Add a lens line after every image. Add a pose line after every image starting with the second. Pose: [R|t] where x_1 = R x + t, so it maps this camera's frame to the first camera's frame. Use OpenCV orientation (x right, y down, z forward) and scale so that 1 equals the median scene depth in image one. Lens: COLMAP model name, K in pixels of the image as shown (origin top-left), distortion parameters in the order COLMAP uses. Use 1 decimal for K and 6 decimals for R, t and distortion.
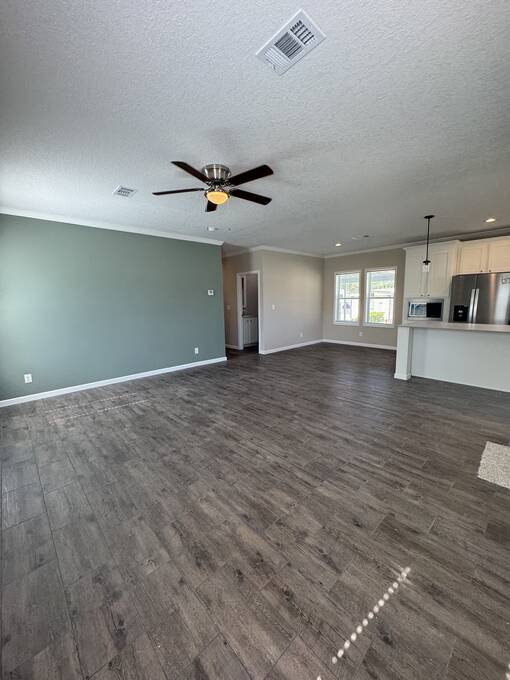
lens RADIAL K [[270.8, 0, 255.5], [0, 270.8, 339.6], [0, 0, 1]] dist [-0.005011, 0.000966]
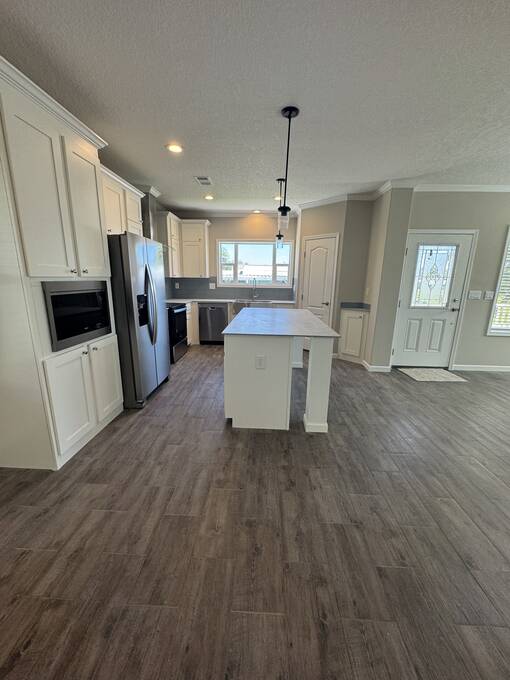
lens RADIAL K [[270.8, 0, 255.7], [0, 270.8, 340.4], [0, 0, 1]] dist [-0.005011, 0.000966]
pose [[-0.705998, -0.151317, 0.691860, 0.237499], [0.099330, 0.946096, 0.308280, -0.183384], [-0.701214, 0.286368, -0.652911, 1.222035]]
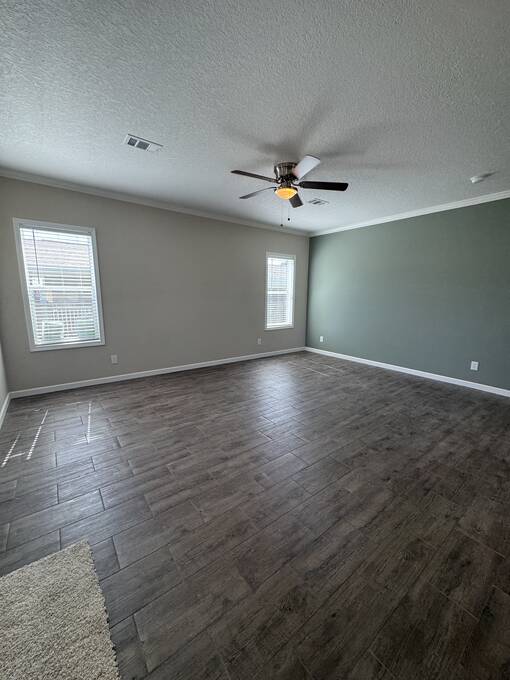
lens RADIAL K [[270.8, 0, 256.2], [0, 270.8, 339.5], [0, 0, 1]] dist [-0.005011, 0.000966]
pose [[-0.099494, 0.187671, -0.977180, 0.533708], [-0.154877, 0.967163, 0.201516, -0.081890], [0.982911, 0.171393, -0.067161, 0.541903]]
